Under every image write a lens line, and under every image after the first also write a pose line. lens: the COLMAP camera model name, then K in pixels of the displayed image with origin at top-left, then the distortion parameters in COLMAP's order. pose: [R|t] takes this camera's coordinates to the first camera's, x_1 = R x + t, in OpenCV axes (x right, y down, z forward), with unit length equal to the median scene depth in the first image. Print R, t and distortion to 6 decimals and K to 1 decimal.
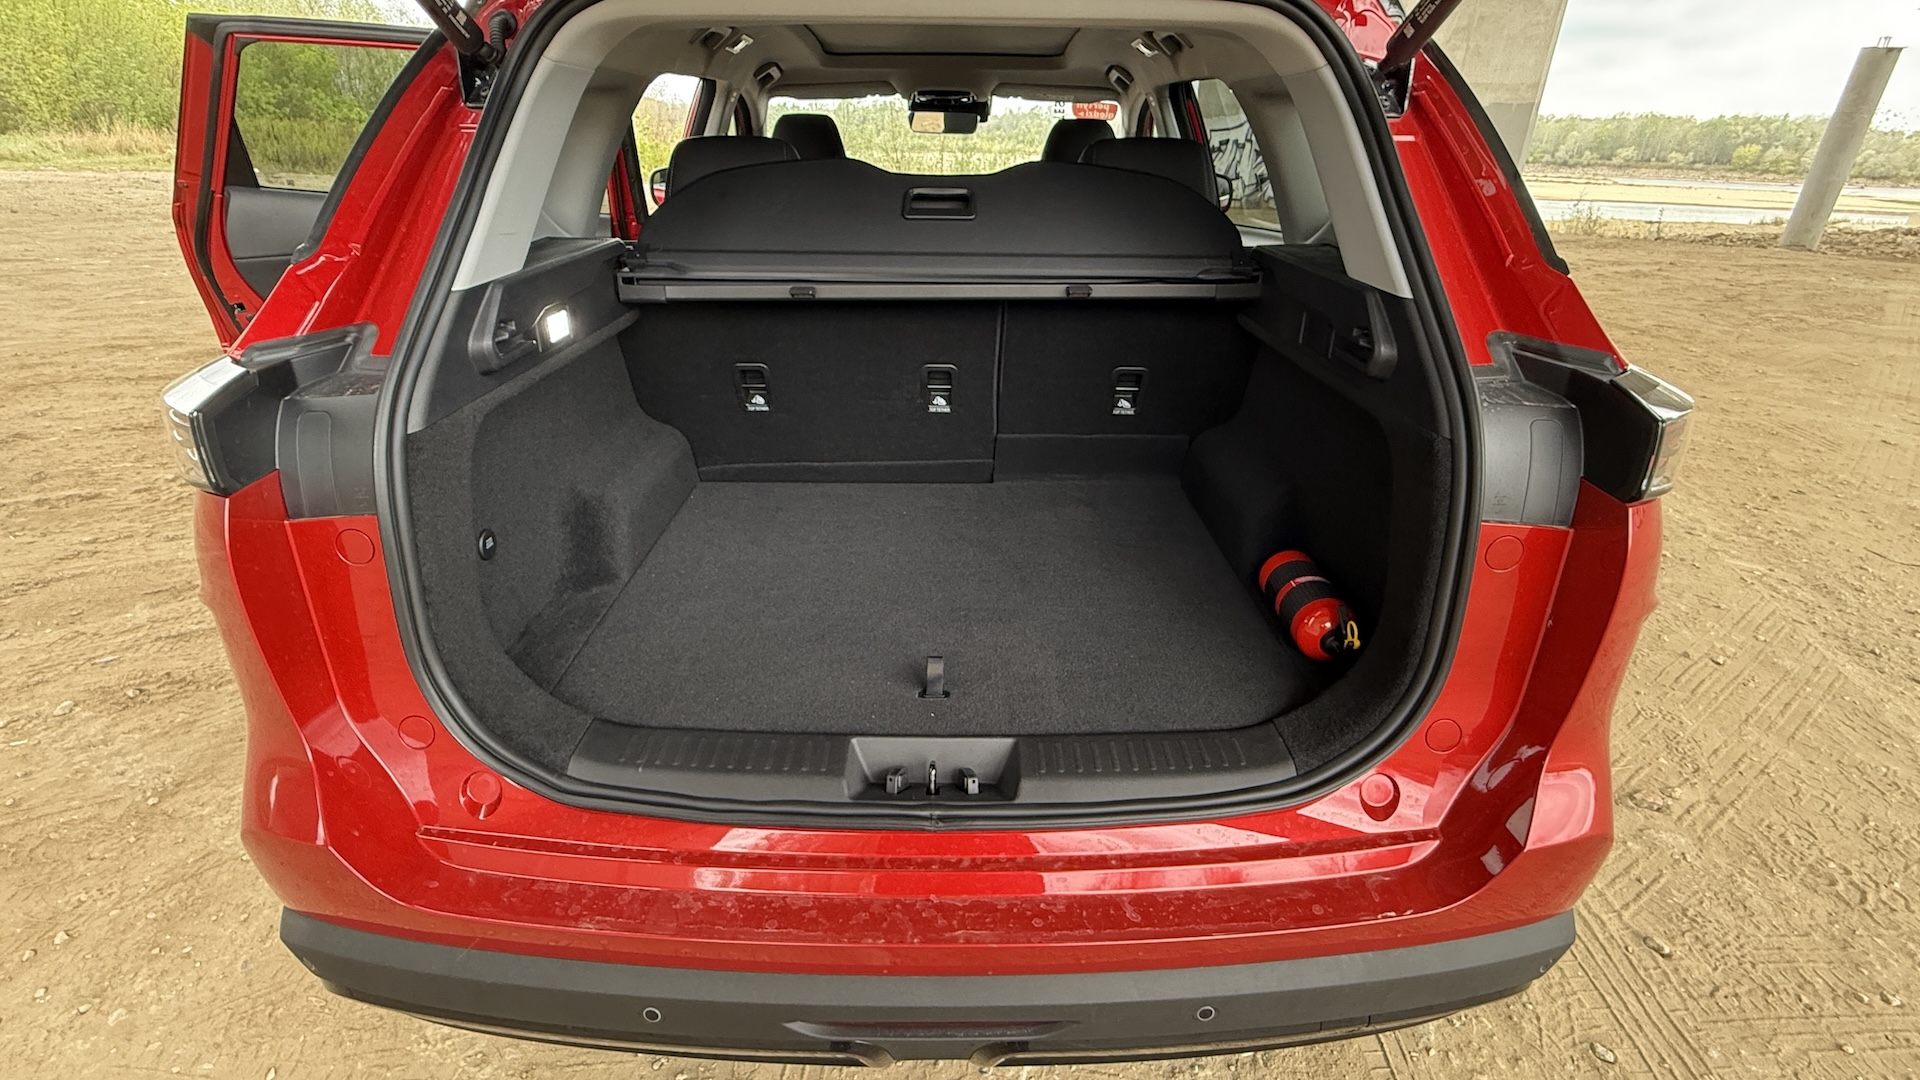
lens RADIAL K [[899.6, 0, 950.8], [0, 899.6, 541.9], [0, 0, 1]] dist [-0.003039, -0.001021]
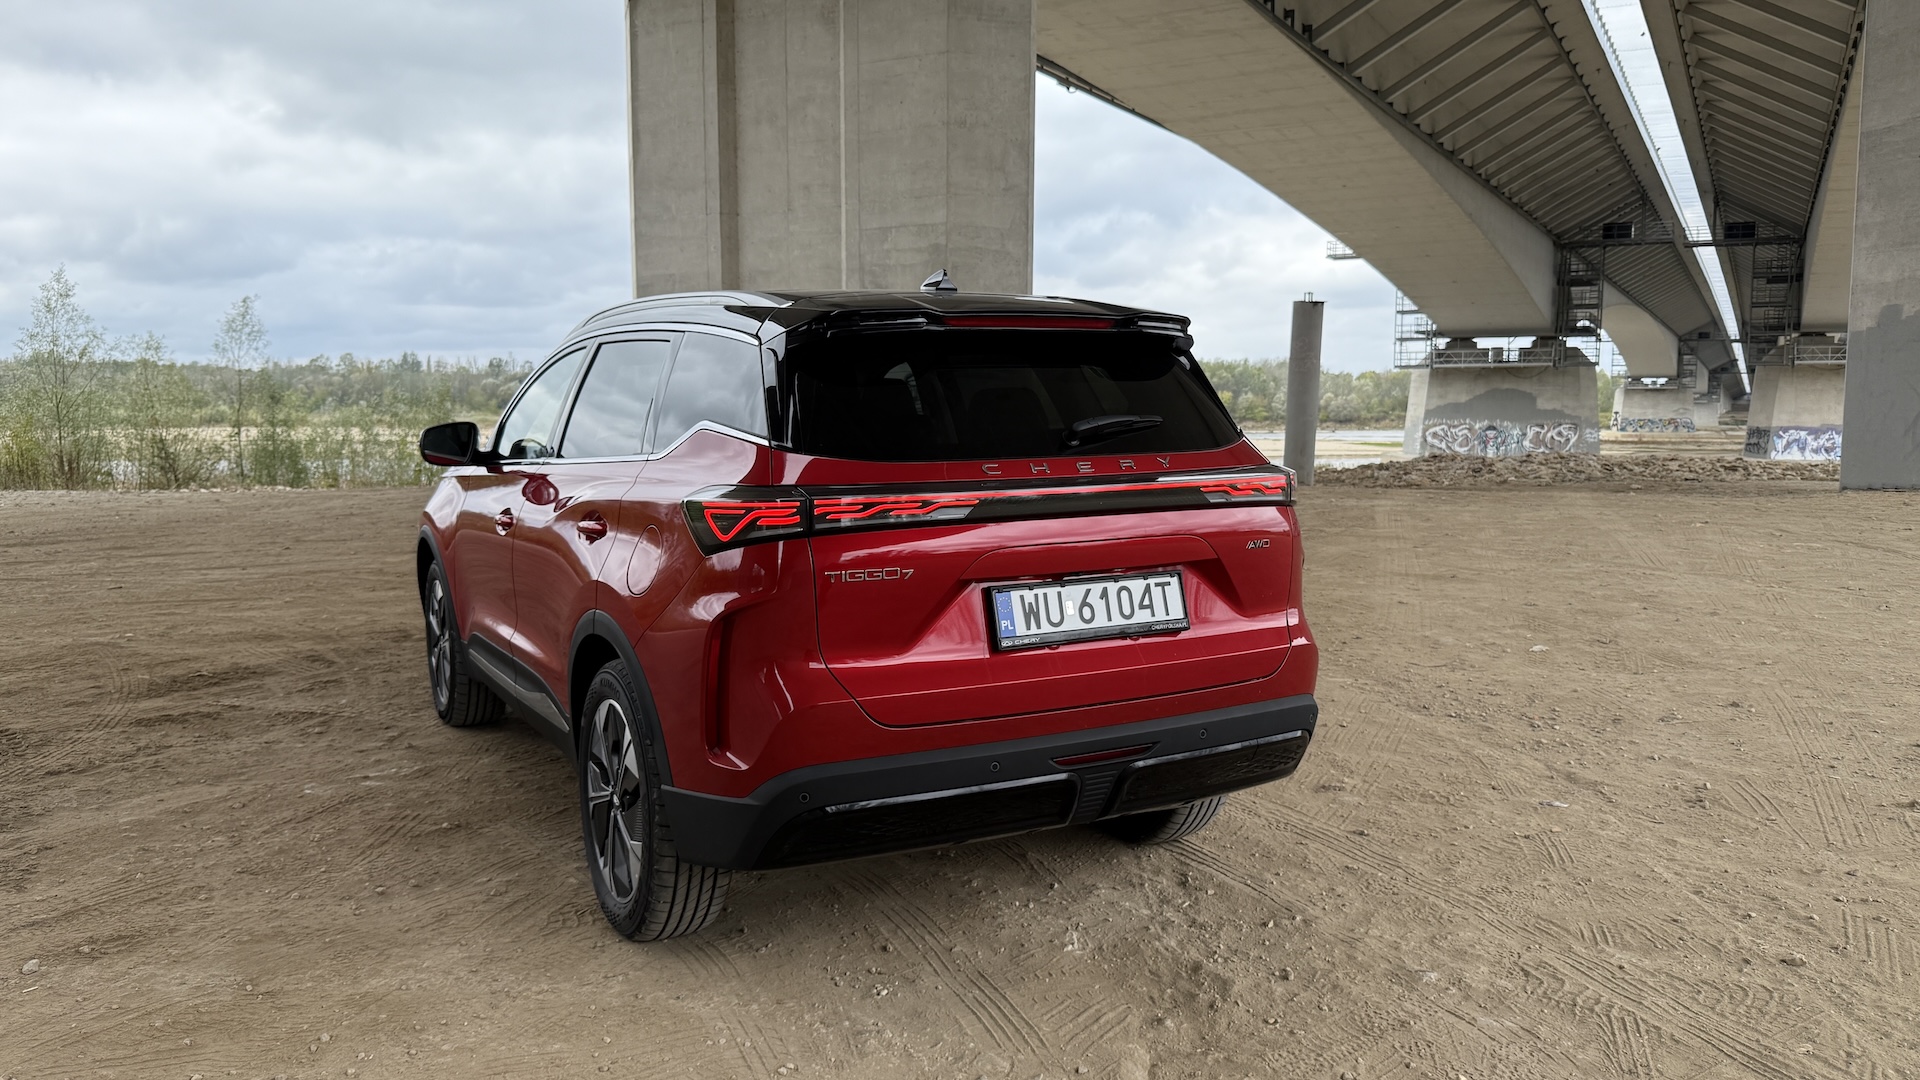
lens RADIAL K [[1420.8, 0, 951.6], [0, 1420.8, 565.2], [0, 0, 1]] dist [0.076671, -0.117402]
pose [[0.877852, -0.076446, 0.472792, -0.244474], [0.215384, 0.944734, -0.247158, 0.109132], [-0.427768, 0.318800, 0.845802, -0.239747]]
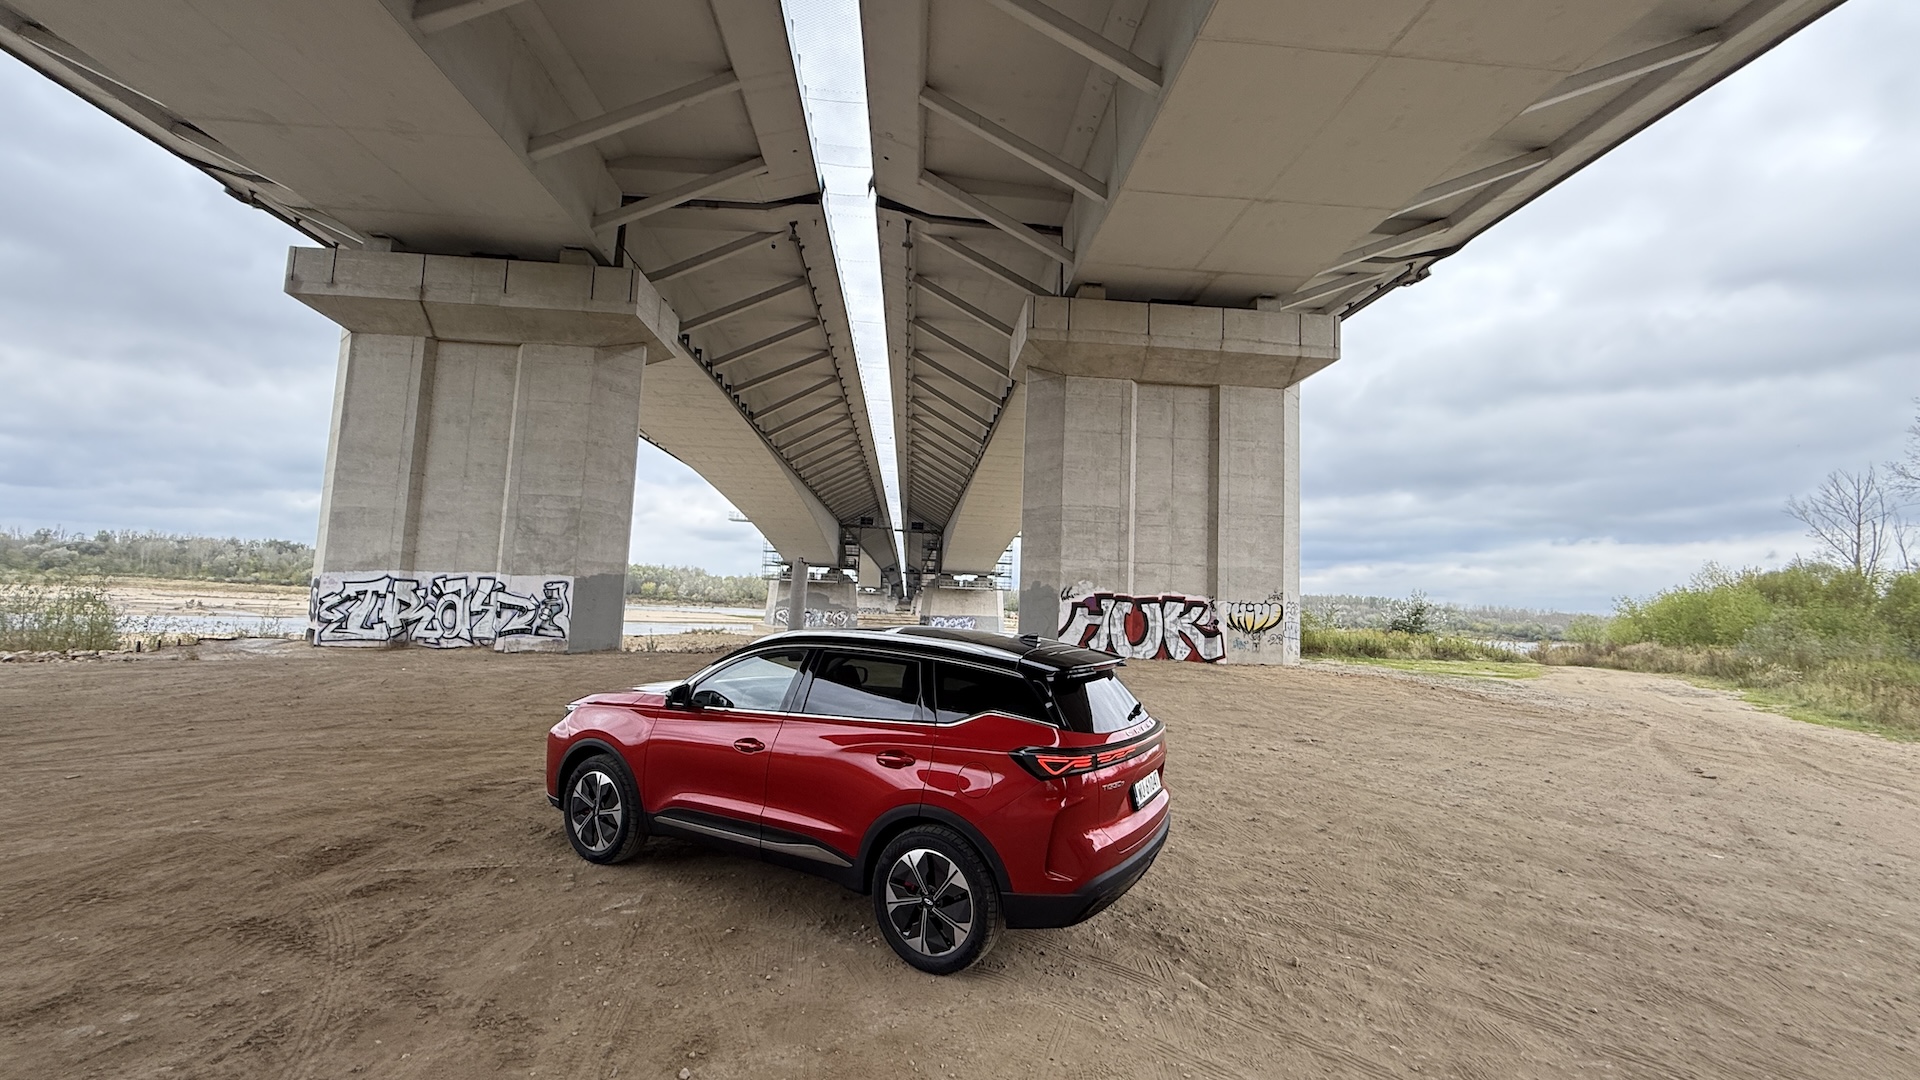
lens RADIAL K [[767.5, 0, 957.0], [0, 767.5, 539.3], [0, 0, 1]] dist [0.005913, -0.001244]
pose [[0.476670, 0.069965, 0.876294, -0.590353], [0.331717, 0.908820, -0.253003, -0.046693], [-0.814095, 0.411280, 0.409998, -0.084853]]
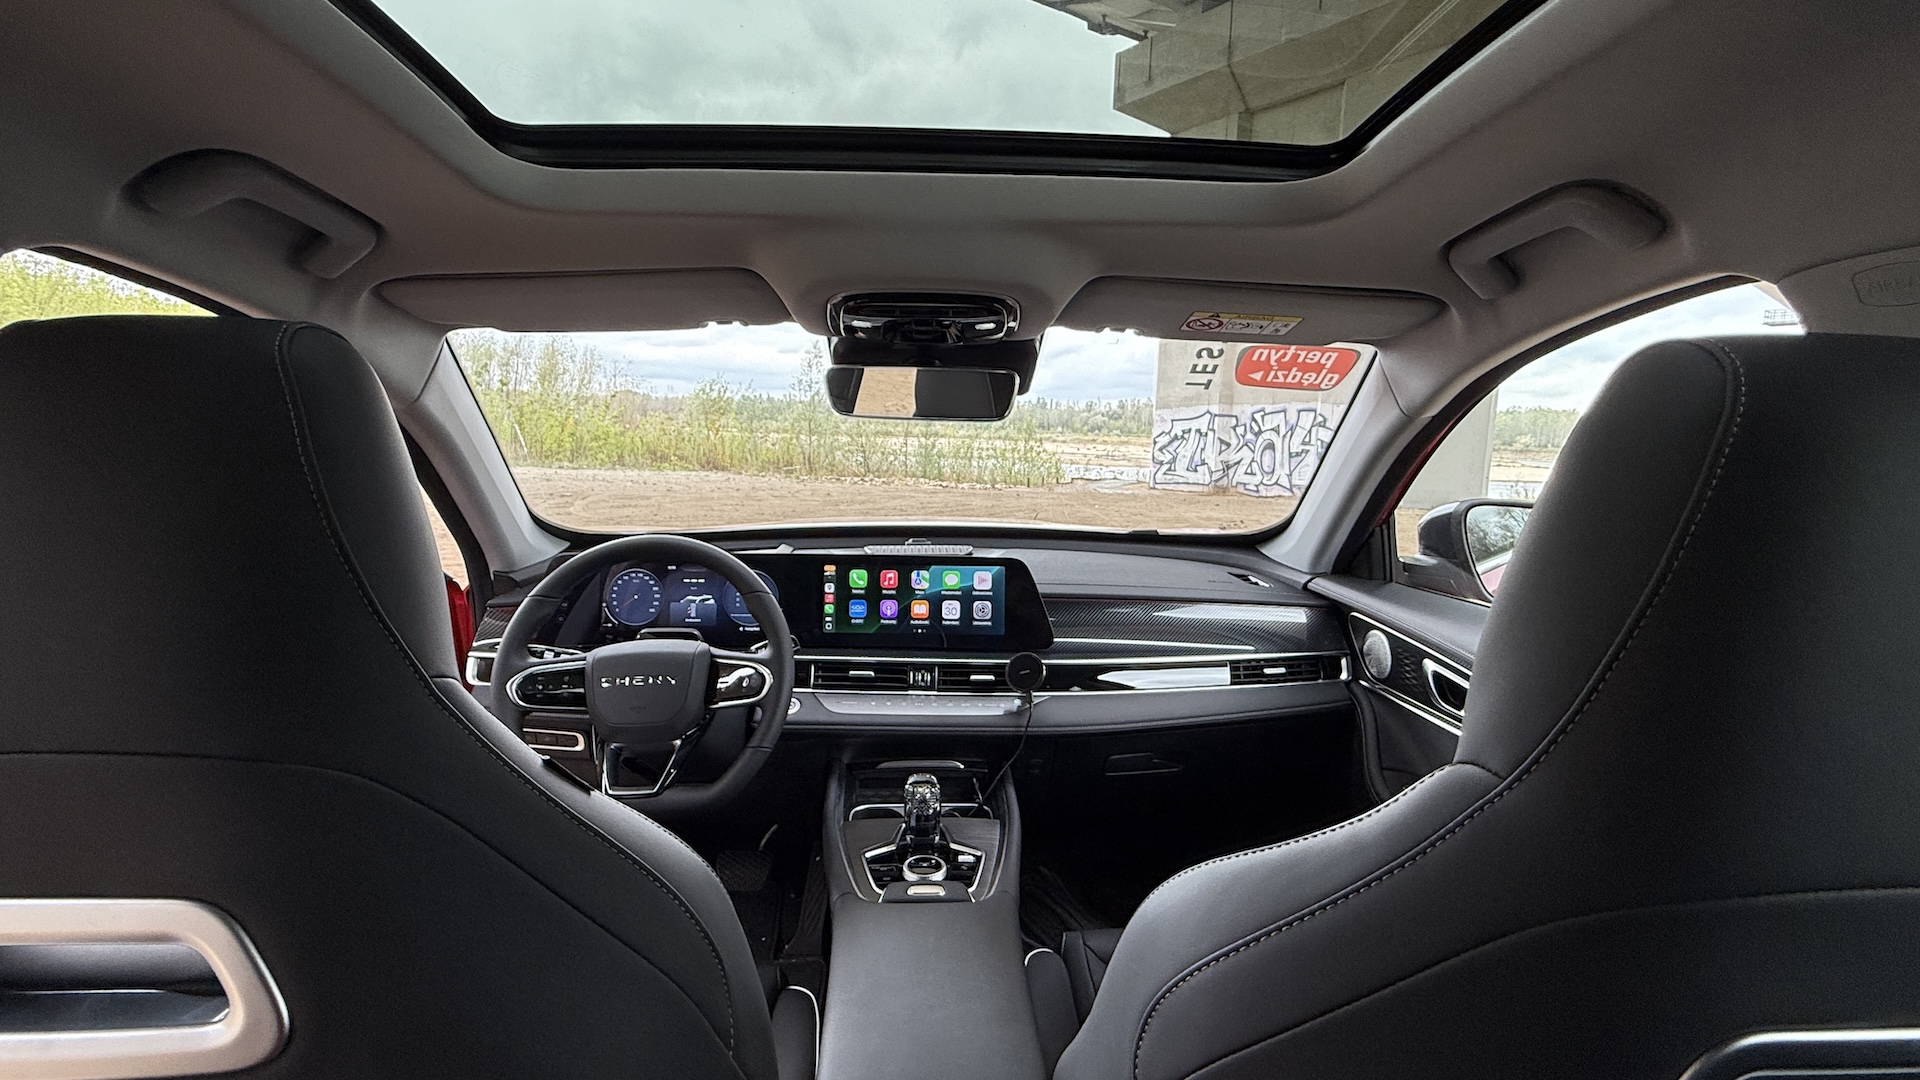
lens RADIAL K [[899.6, 0, 955.4], [0, 899.6, 534.3], [0, 0, 1]] dist [-0.003039, -0.001021]
pose [[0.998952, 0.001160, 0.045753, -0.003617], [0.012486, 0.954849, -0.296829, -0.117112], [-0.044032, 0.297089, 0.953834, 0.258743]]
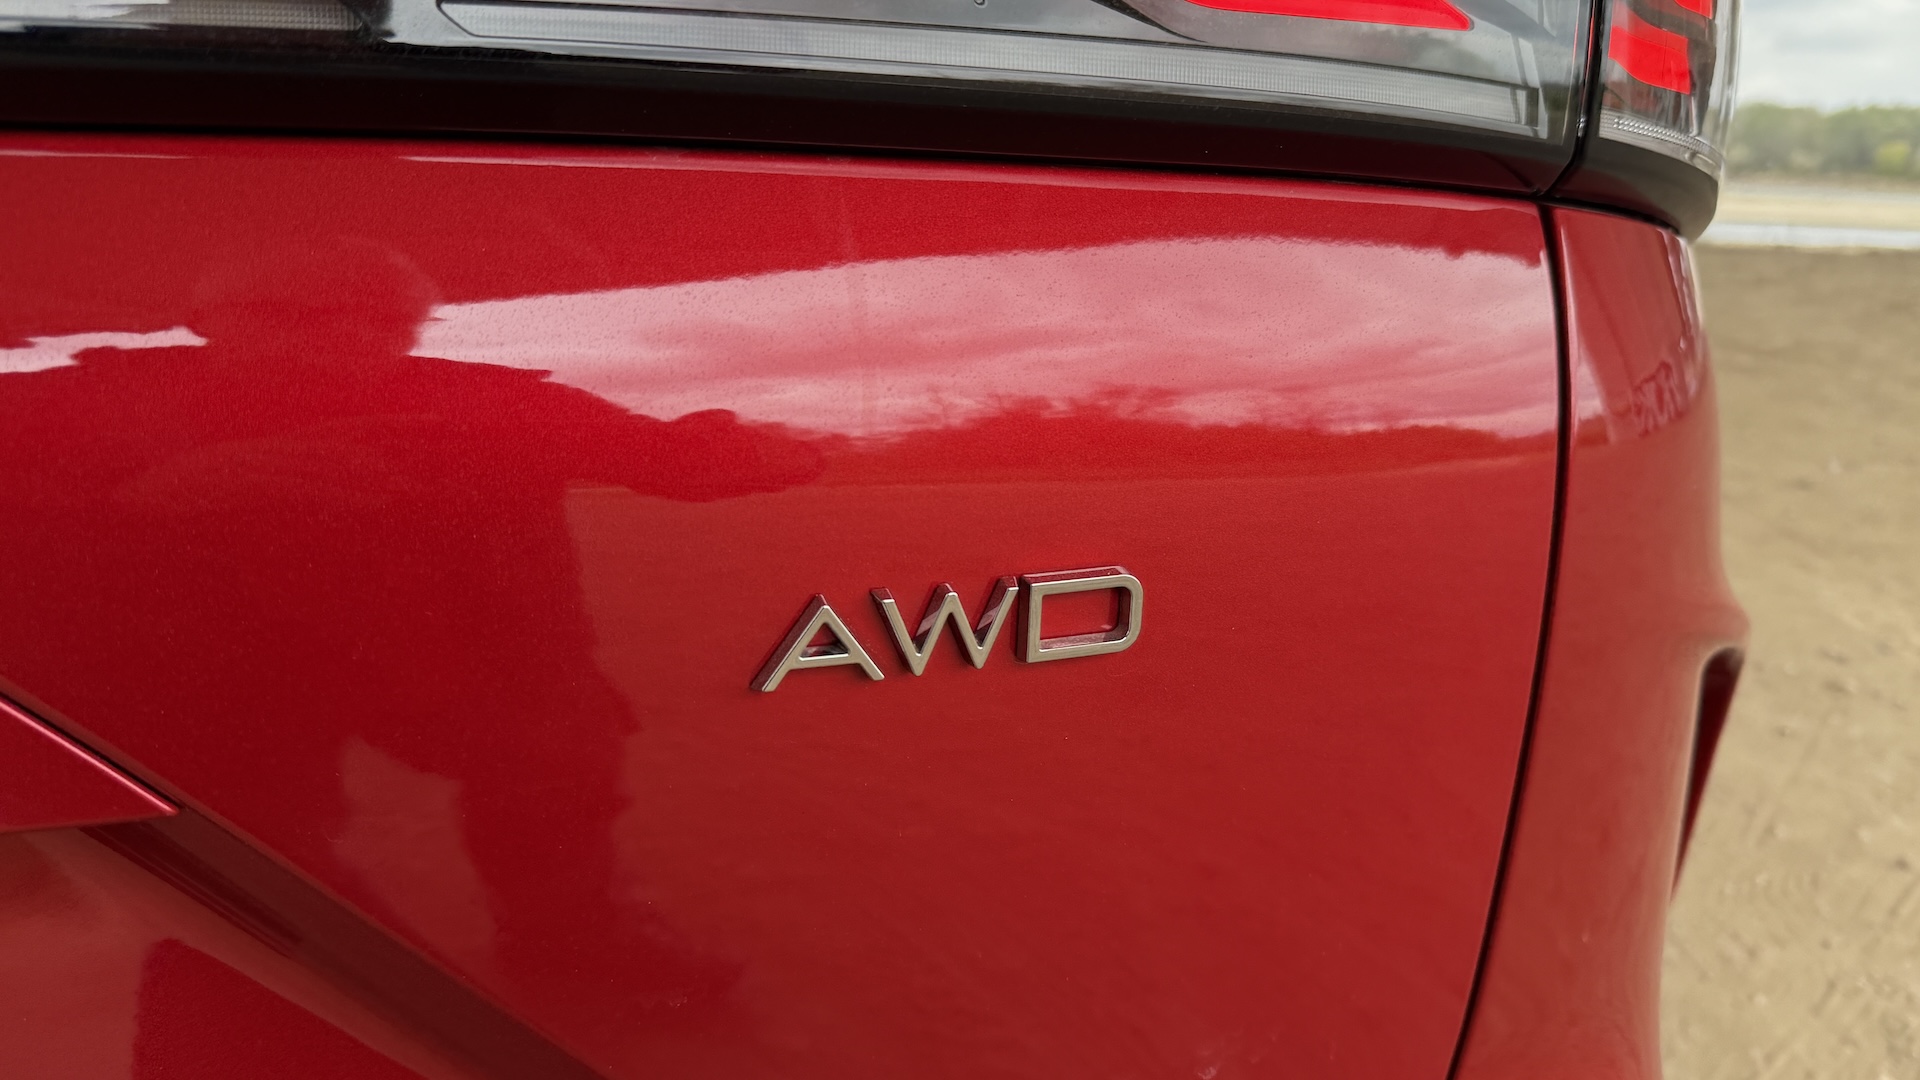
lens RADIAL K [[1420.8, 0, 949.7], [0, 1420.8, 548.5], [0, 0, 1]] dist [0.076671, -0.117402]
pose [[0.992982, -0.036538, 0.112482, 0.059495], [0.052416, 0.988534, -0.141612, 0.011043], [-0.106018, 0.146514, 0.983511, 0.068993]]
